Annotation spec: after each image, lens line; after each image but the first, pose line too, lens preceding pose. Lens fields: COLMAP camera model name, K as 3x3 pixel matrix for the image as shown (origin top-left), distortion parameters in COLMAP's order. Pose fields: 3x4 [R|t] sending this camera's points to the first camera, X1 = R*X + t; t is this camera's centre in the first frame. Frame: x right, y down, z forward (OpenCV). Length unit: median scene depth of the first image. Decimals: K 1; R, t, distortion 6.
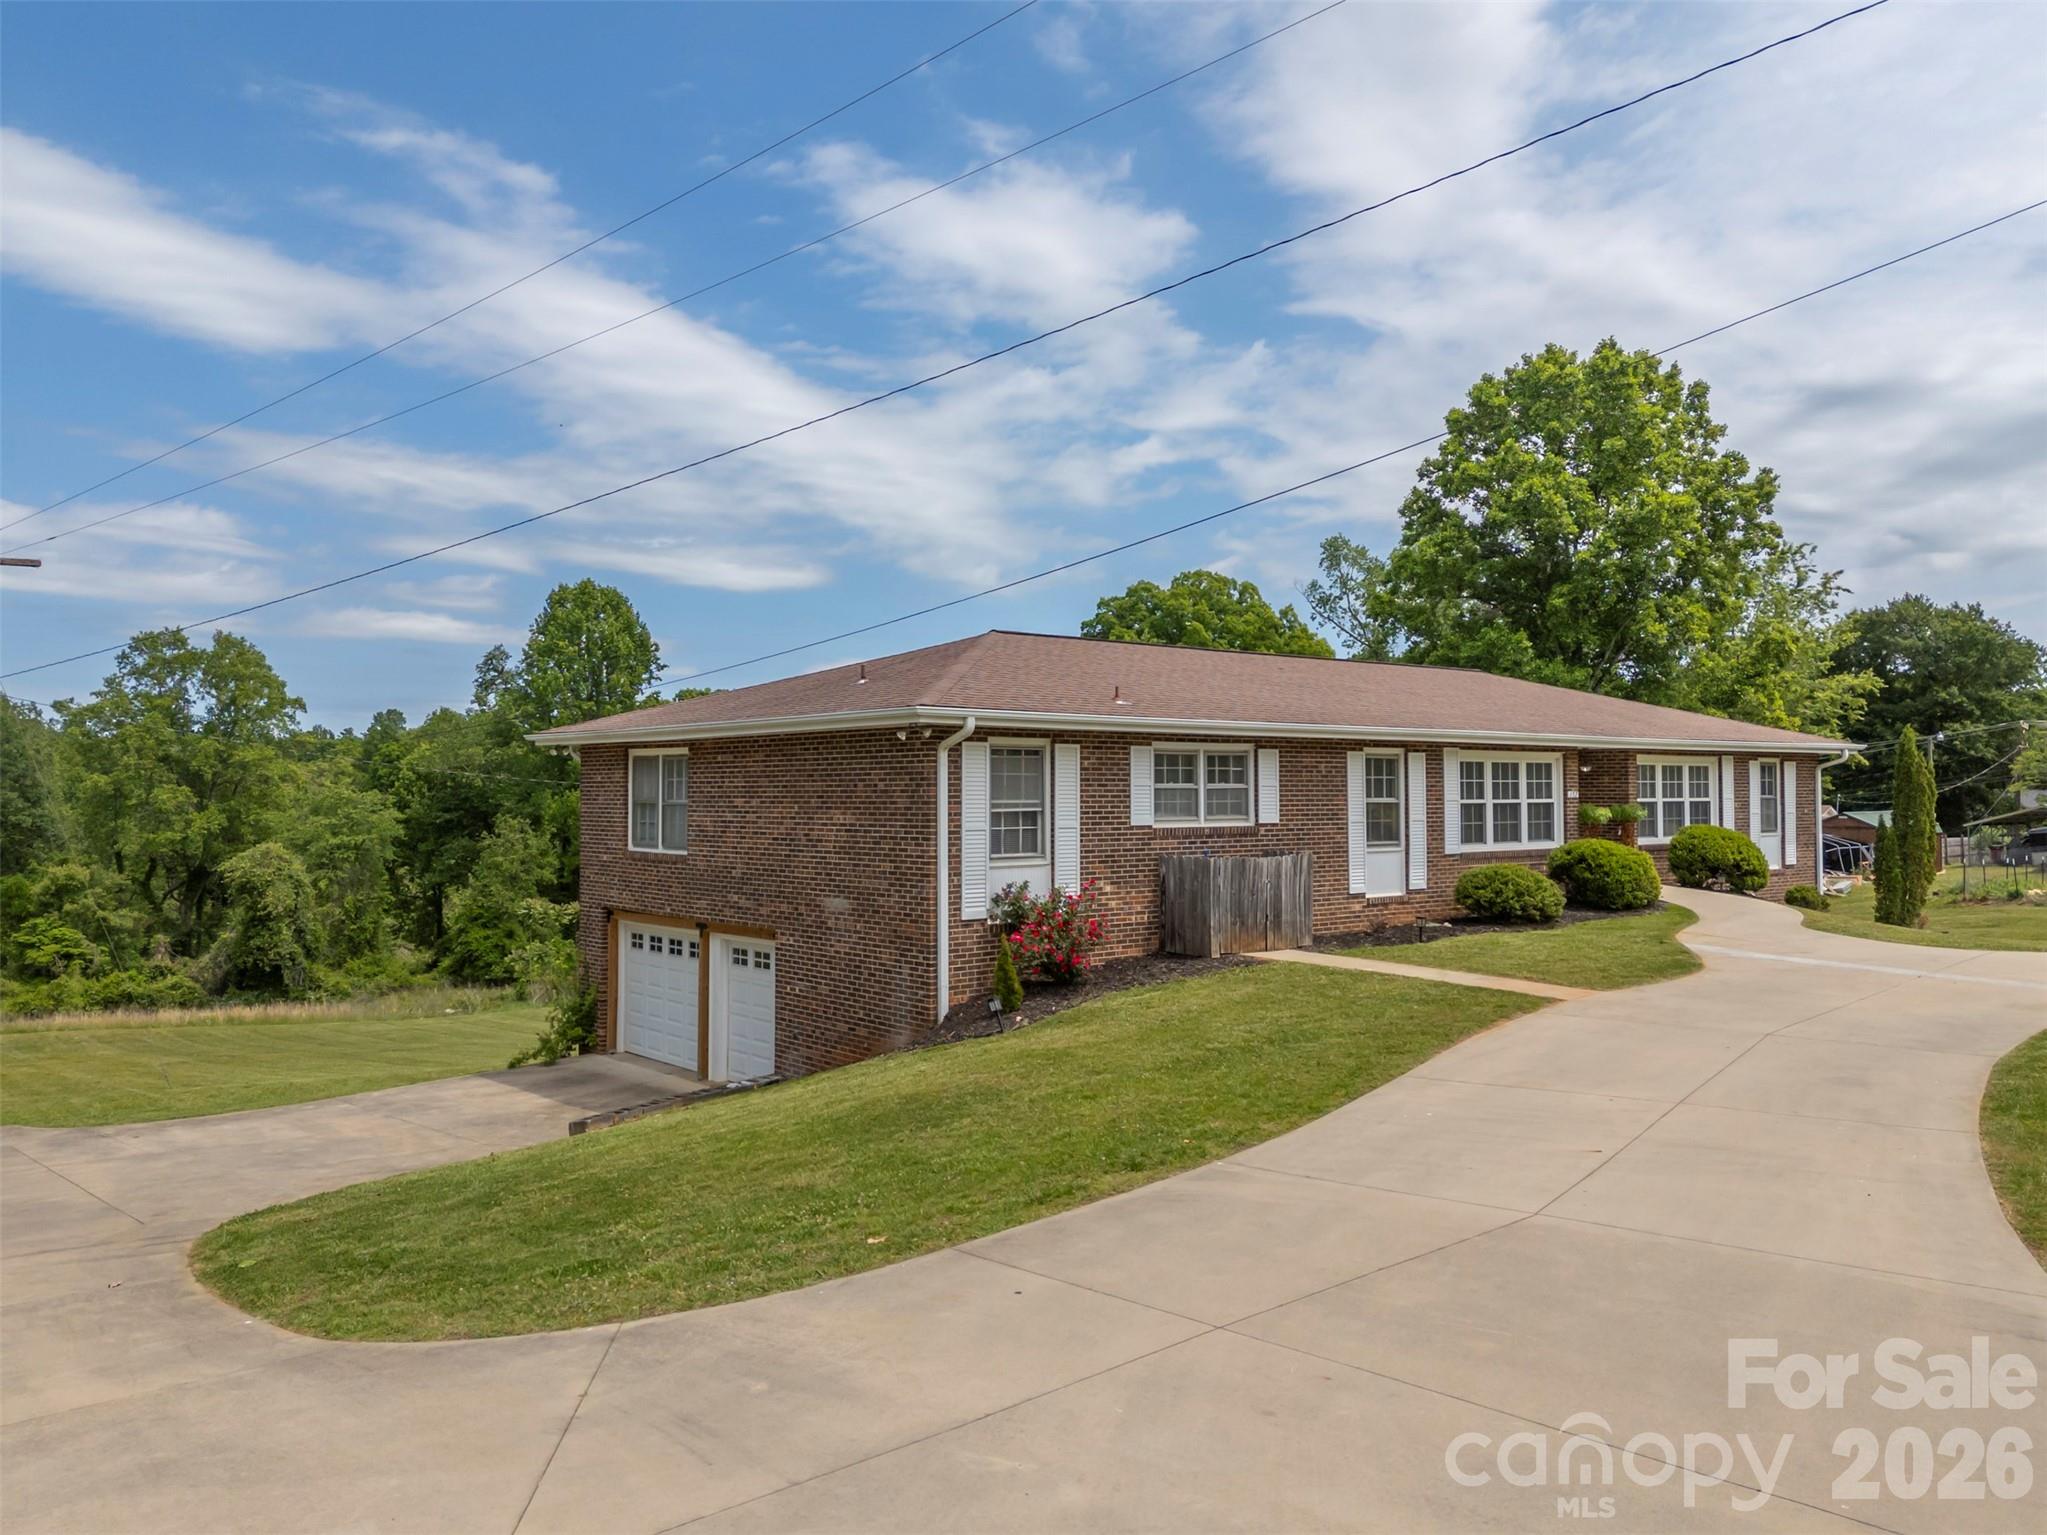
lens RADIAL K [[1540.6, 0, 1038.0], [0, 1540.6, 759.9], [0, 0, 1]] dist [0.035110, 0.001541]
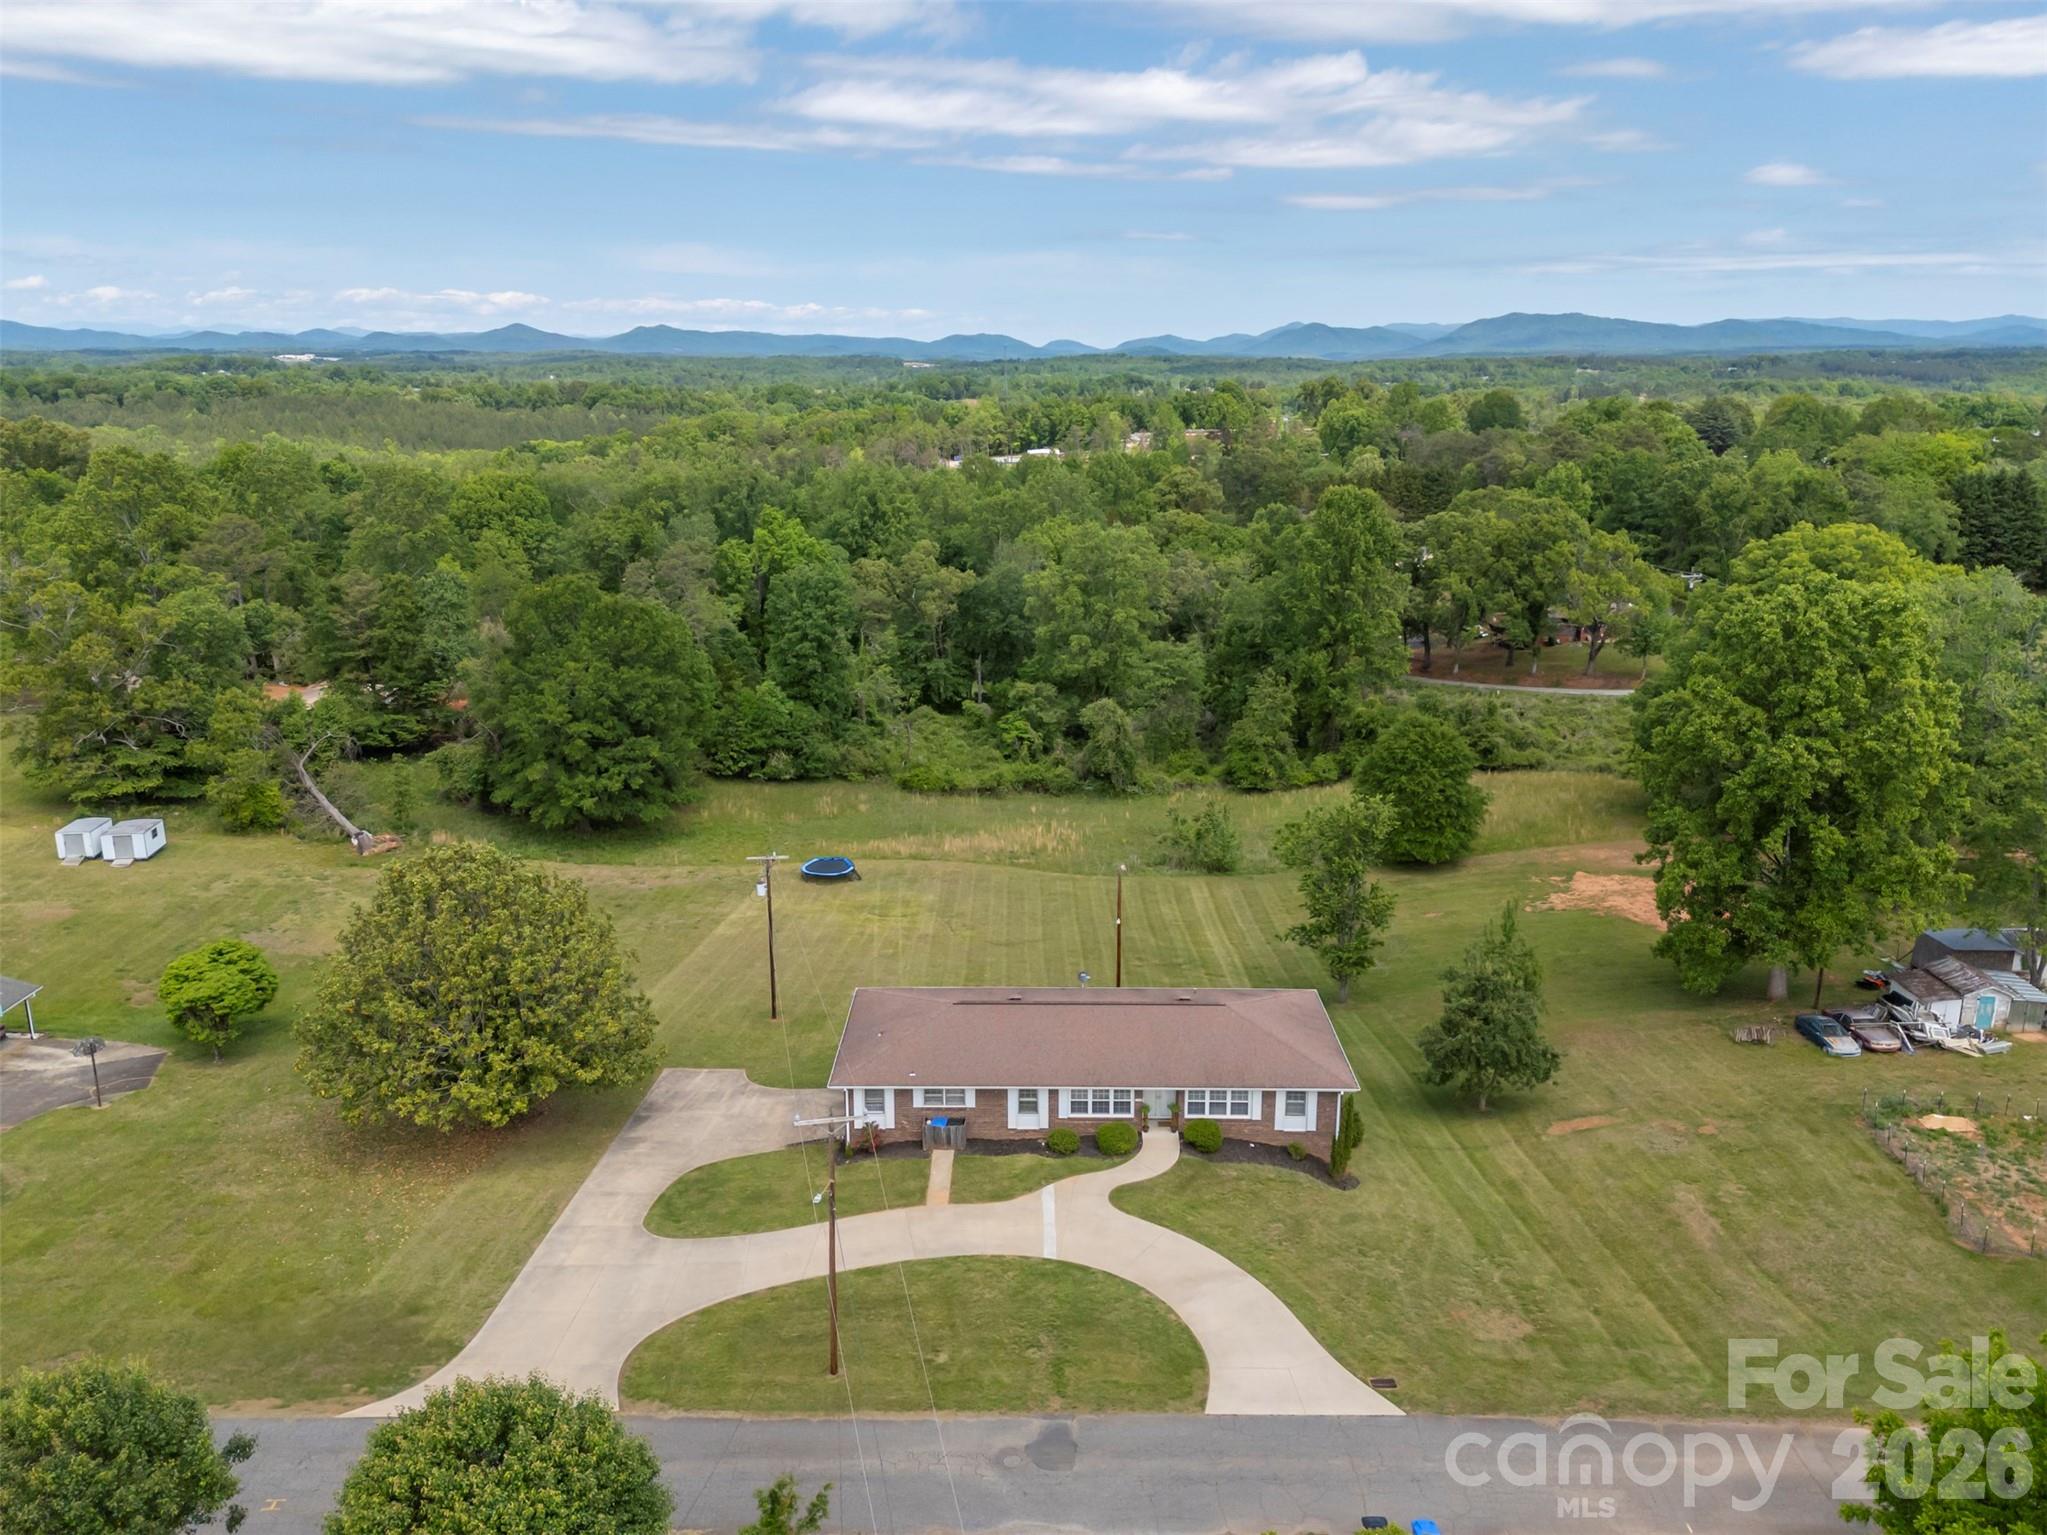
lens RADIAL K [[1571.1, 0, 1024.4], [0, 1571.1, 812.1], [0, 0, 1]] dist [0.105336, -0.076184]
pose [[0.755449, 0.200320, -0.623833, 1.966141], [0.015629, 0.946336, 0.322806, -1.460790], [0.655021, -0.253613, 0.711778, -1.047712]]
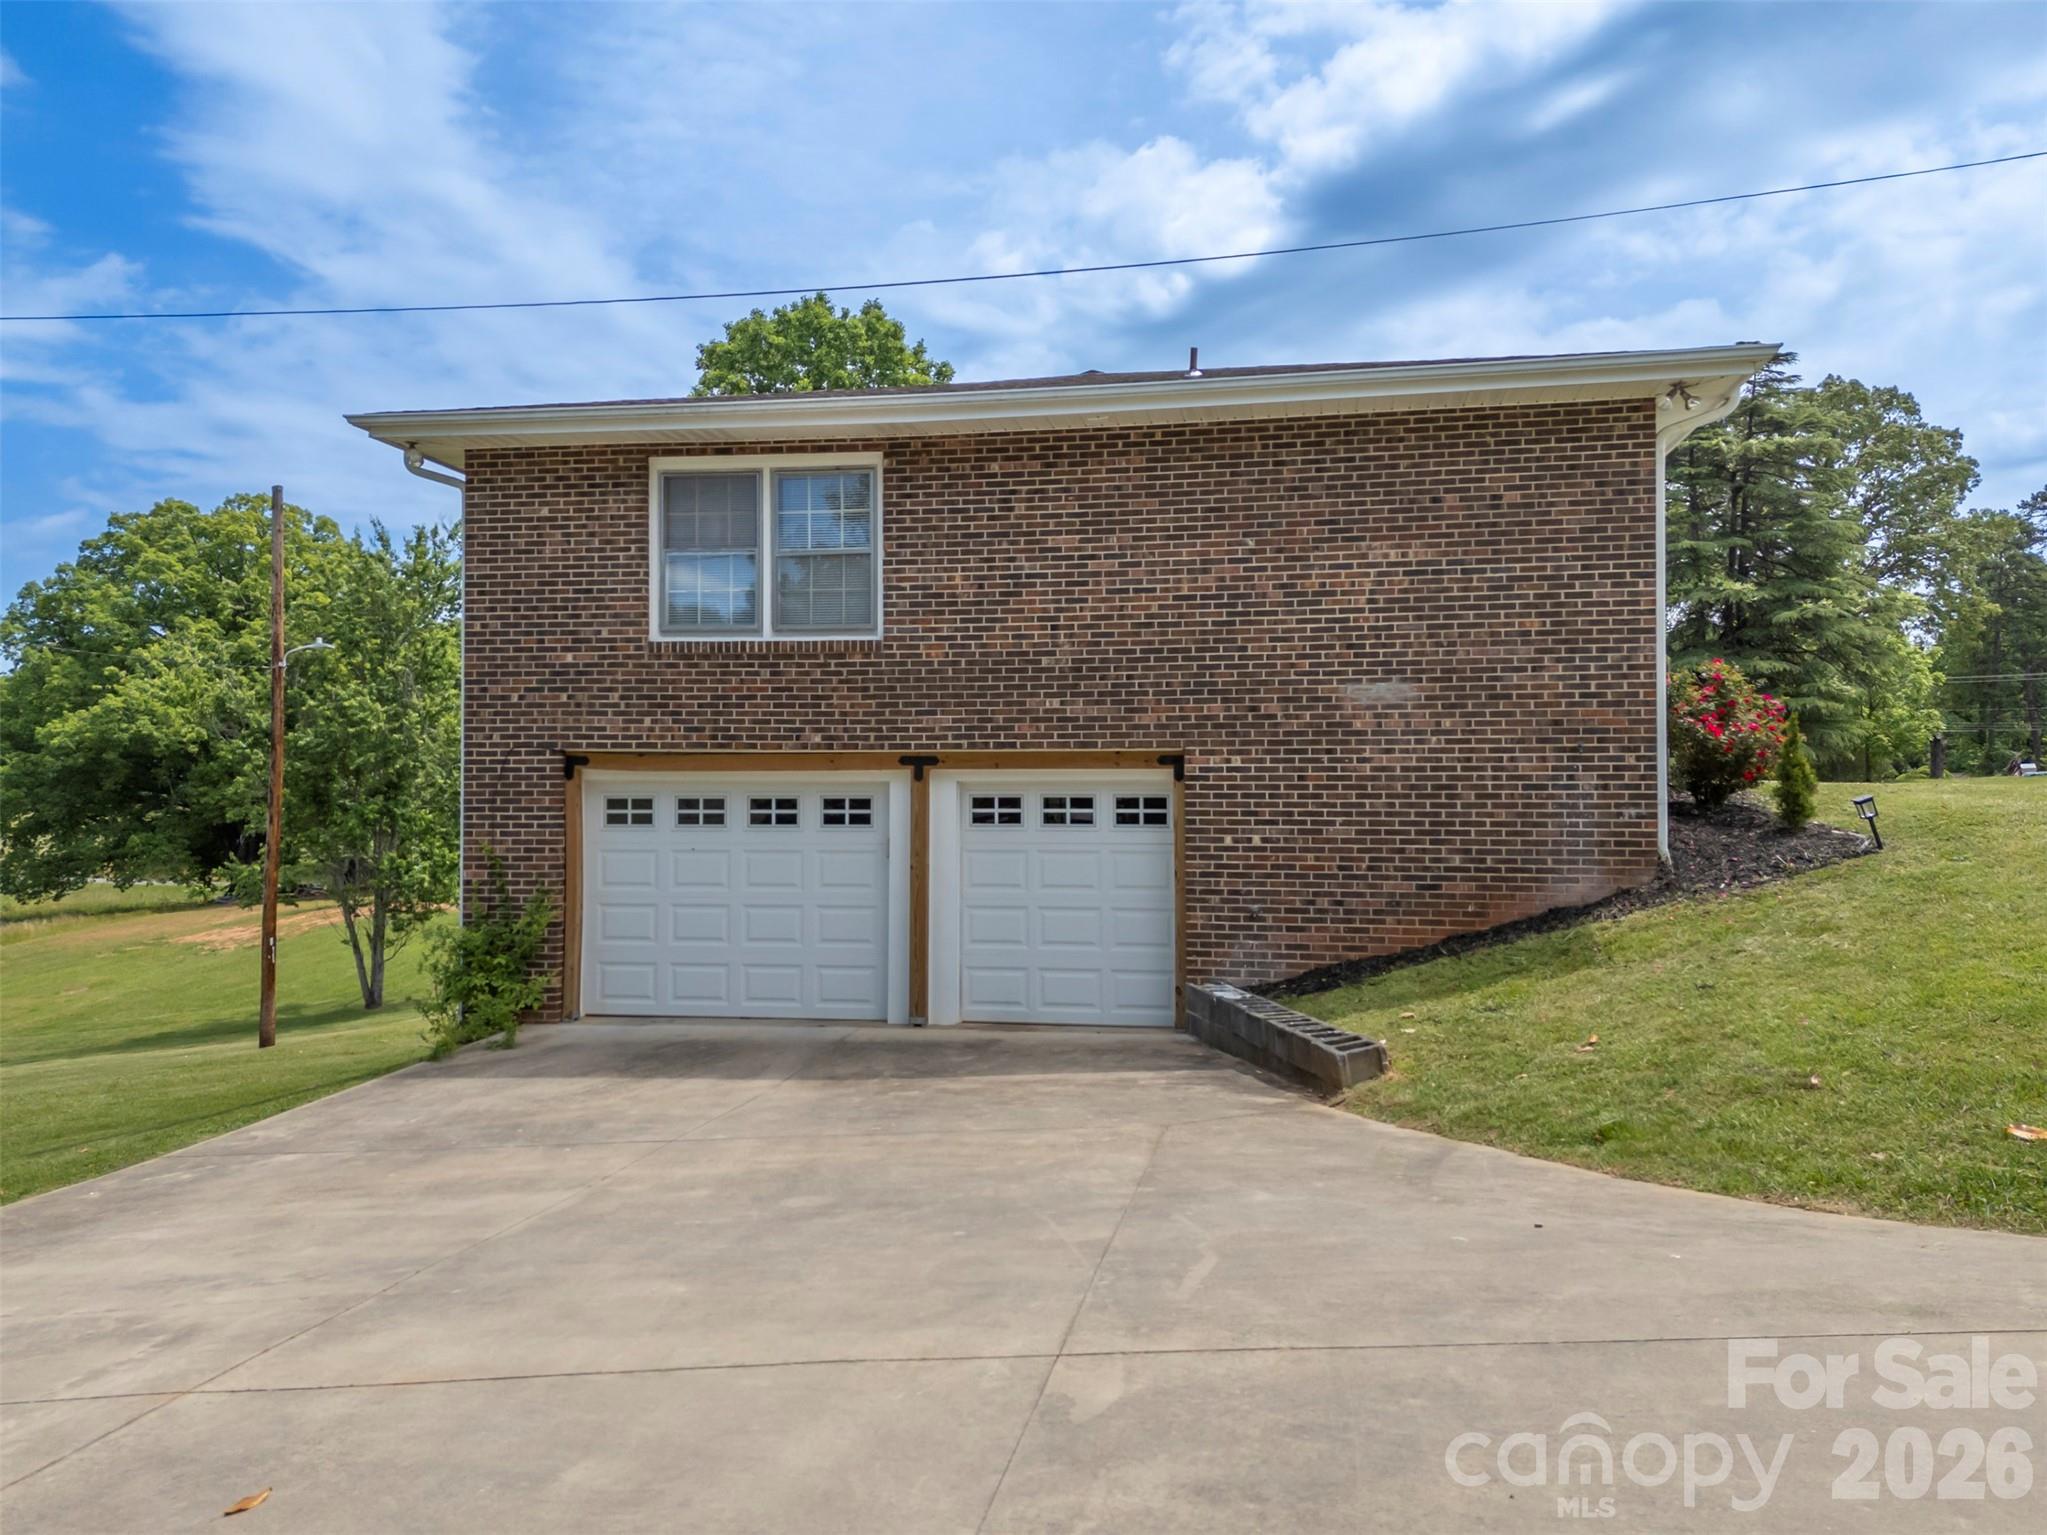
lens RADIAL K [[1571.1, 0, 1024.4], [0, 1571.1, 812.1], [0, 0, 1]] dist [0.105336, -0.076184]
pose [[0.775589, 0.006813, 0.631201, -0.505615], [-0.019106, 0.999737, 0.012685, 0.106875], [-0.630949, -0.021899, 0.775515, 0.463823]]
